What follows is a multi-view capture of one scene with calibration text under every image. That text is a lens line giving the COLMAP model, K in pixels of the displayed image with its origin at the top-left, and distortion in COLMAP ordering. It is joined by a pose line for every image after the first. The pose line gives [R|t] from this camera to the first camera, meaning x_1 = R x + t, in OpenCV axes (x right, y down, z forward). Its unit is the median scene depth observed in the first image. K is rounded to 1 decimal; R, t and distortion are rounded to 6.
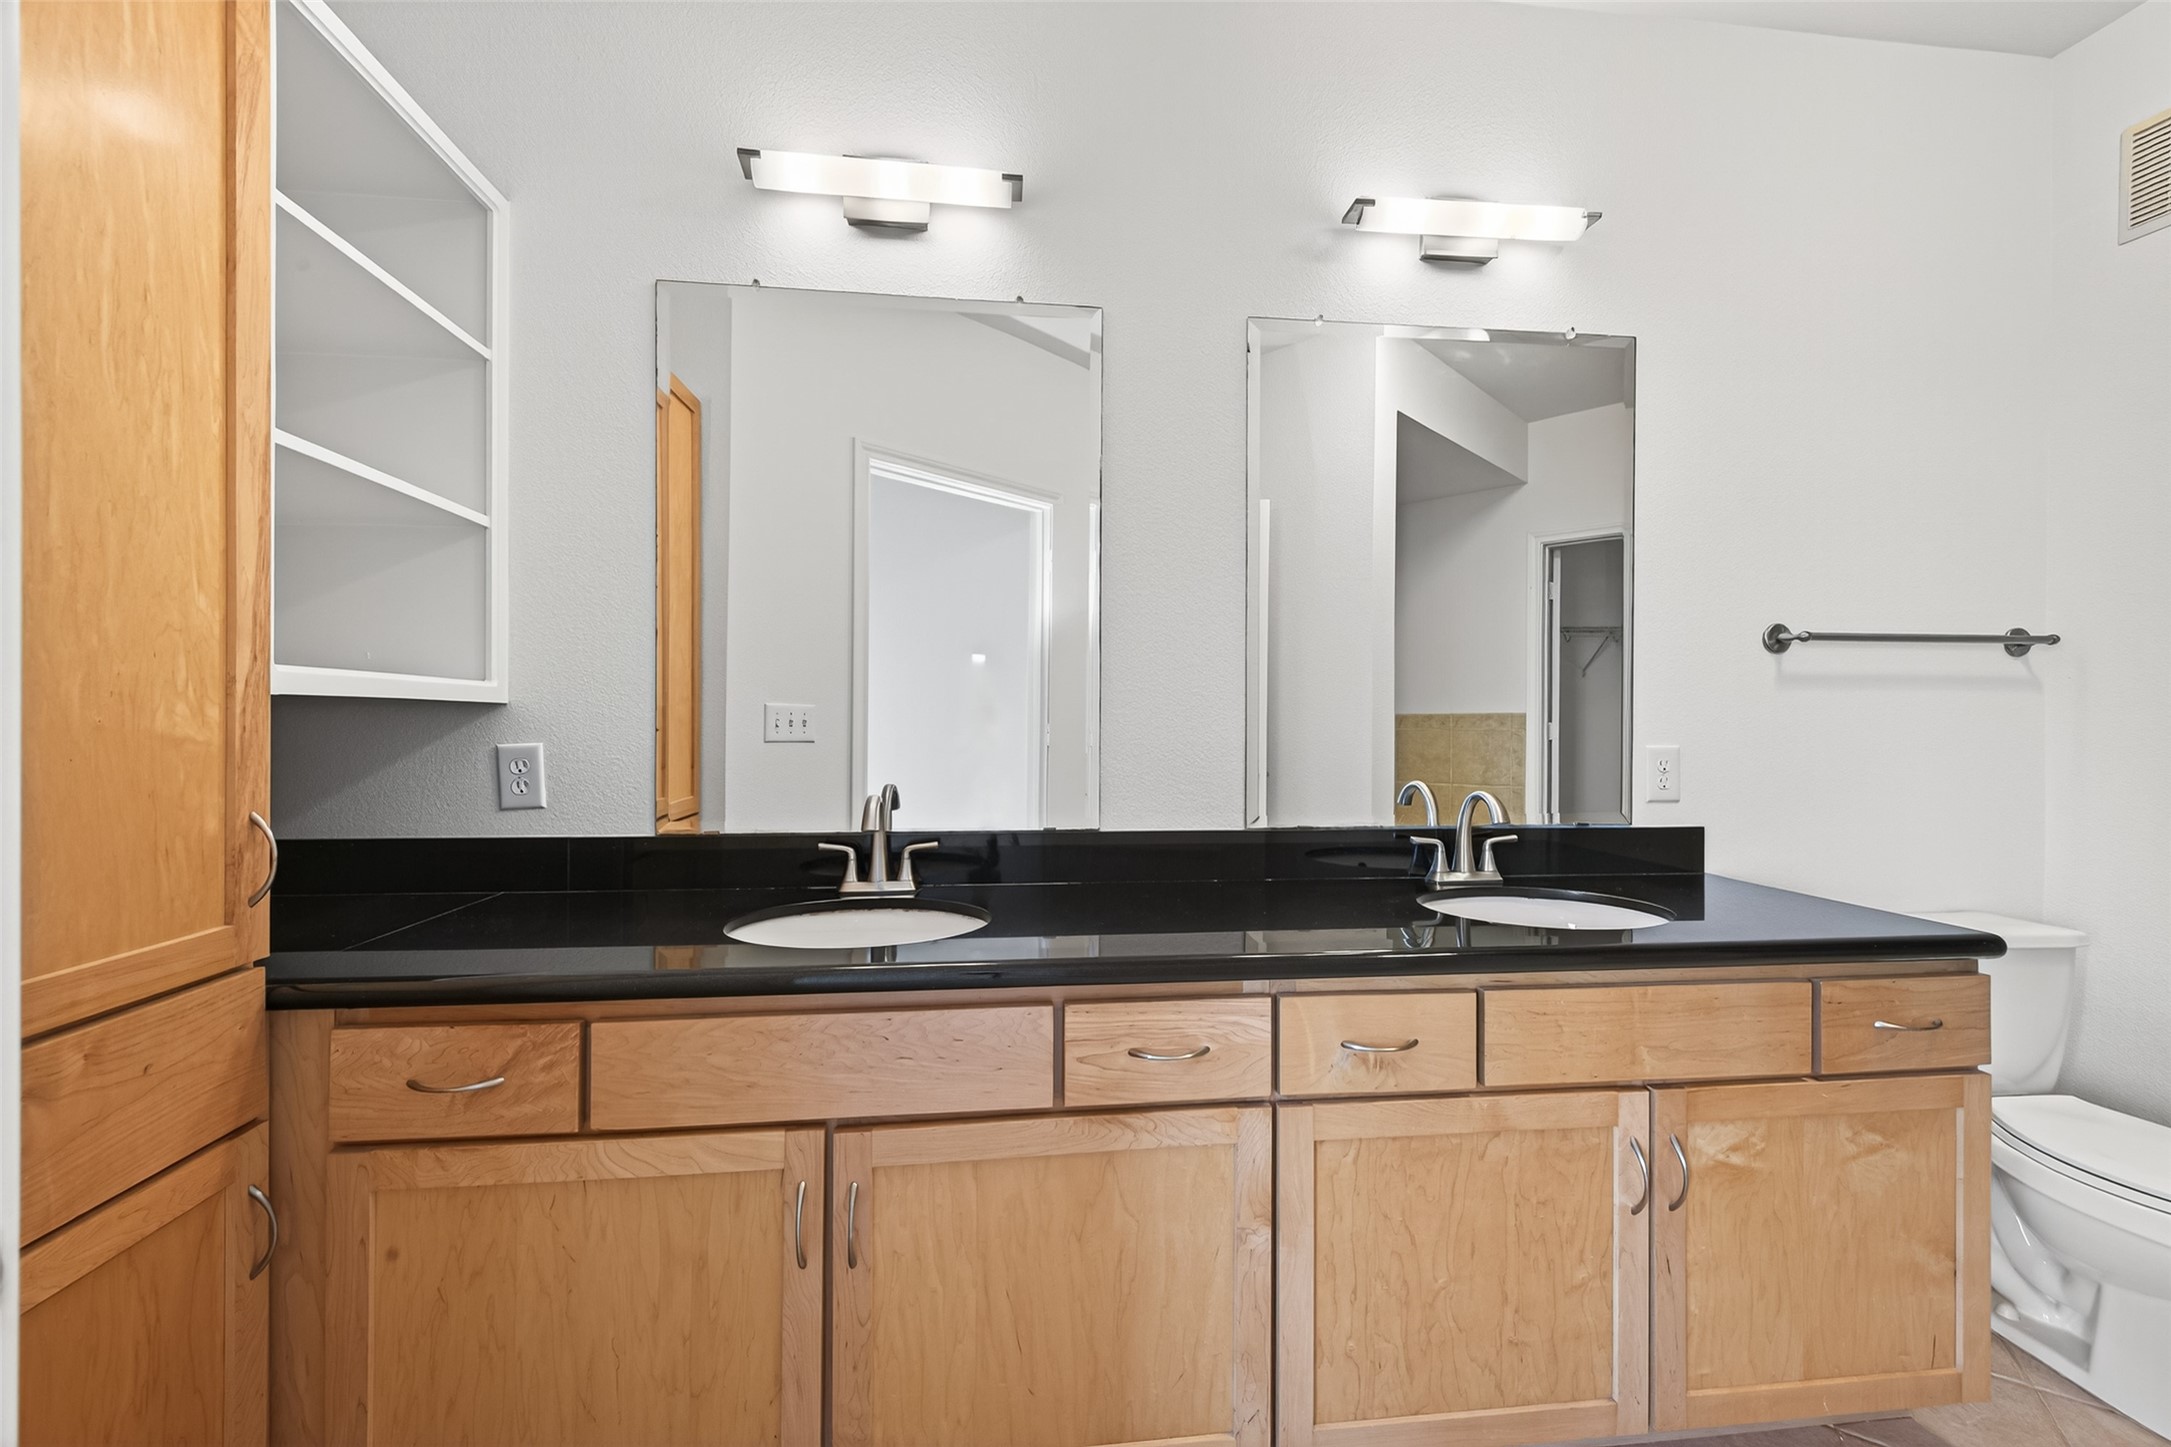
lens RADIAL K [[997.3, 0, 1085.5], [0, 997.3, 723.5], [0, 0, 1]] dist [-0.001193, -0.000342]
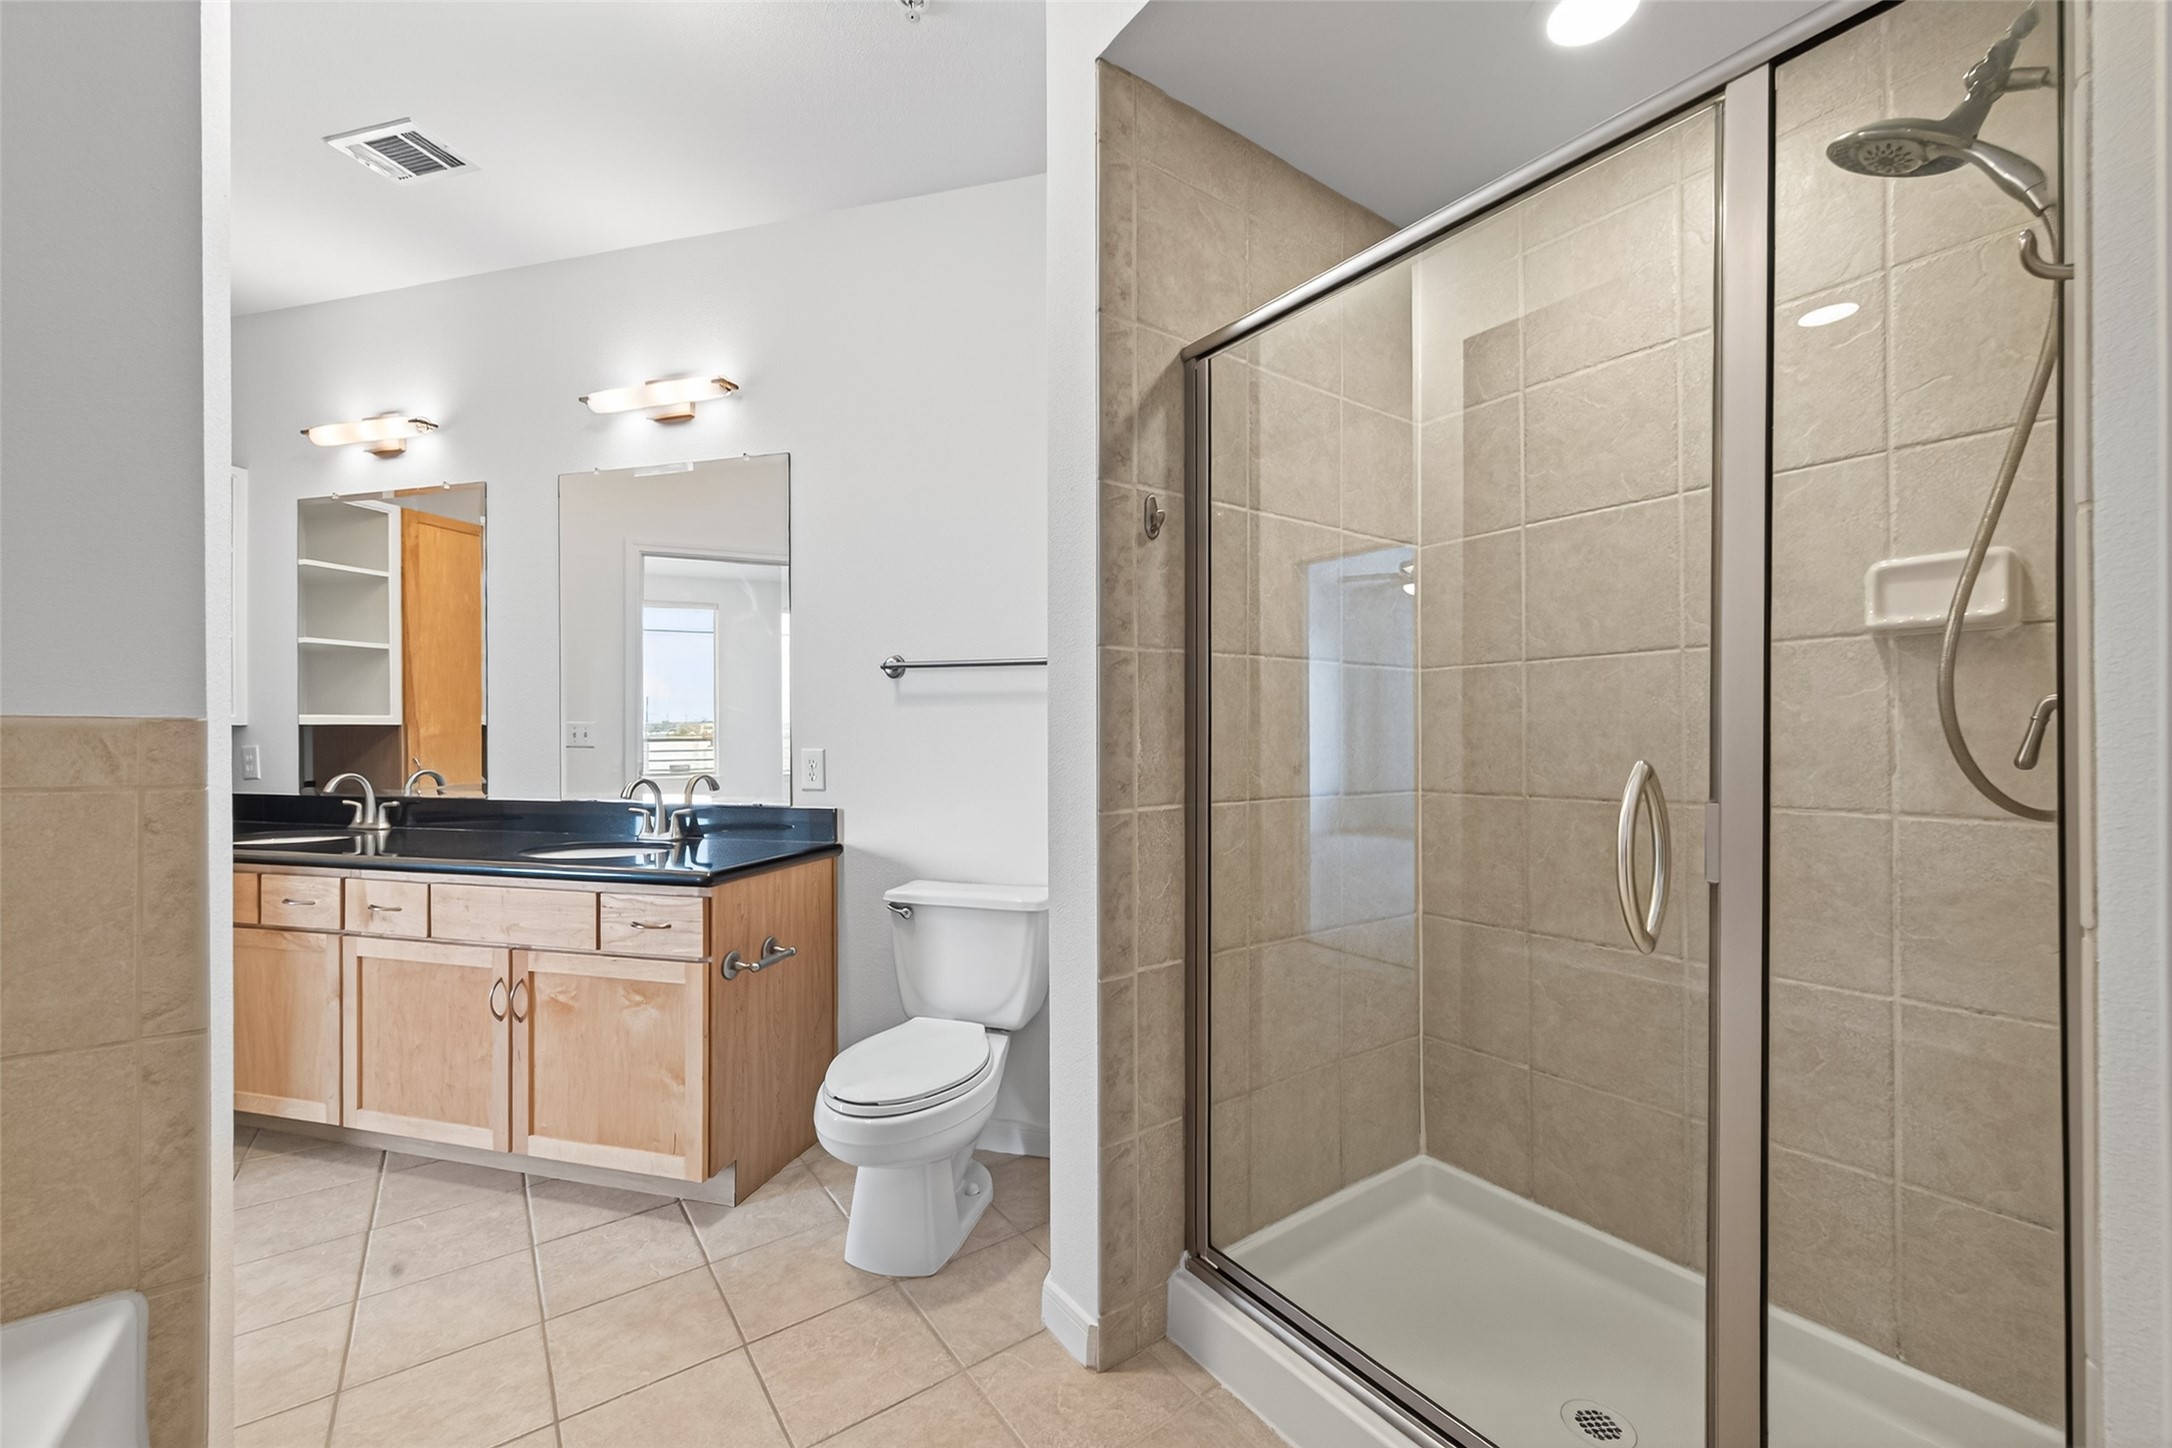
lens RADIAL K [[835.0, 0, 1086.0], [0, 835.0, 724.0], [0, 0, 1]] dist [0.001290, 0.000067]
pose [[0.923344, -0.014048, -0.383717, 1.373810], [0.010324, 0.999878, -0.011763, 0.007949], [0.383836, 0.006900, 0.923376, 0.042395]]
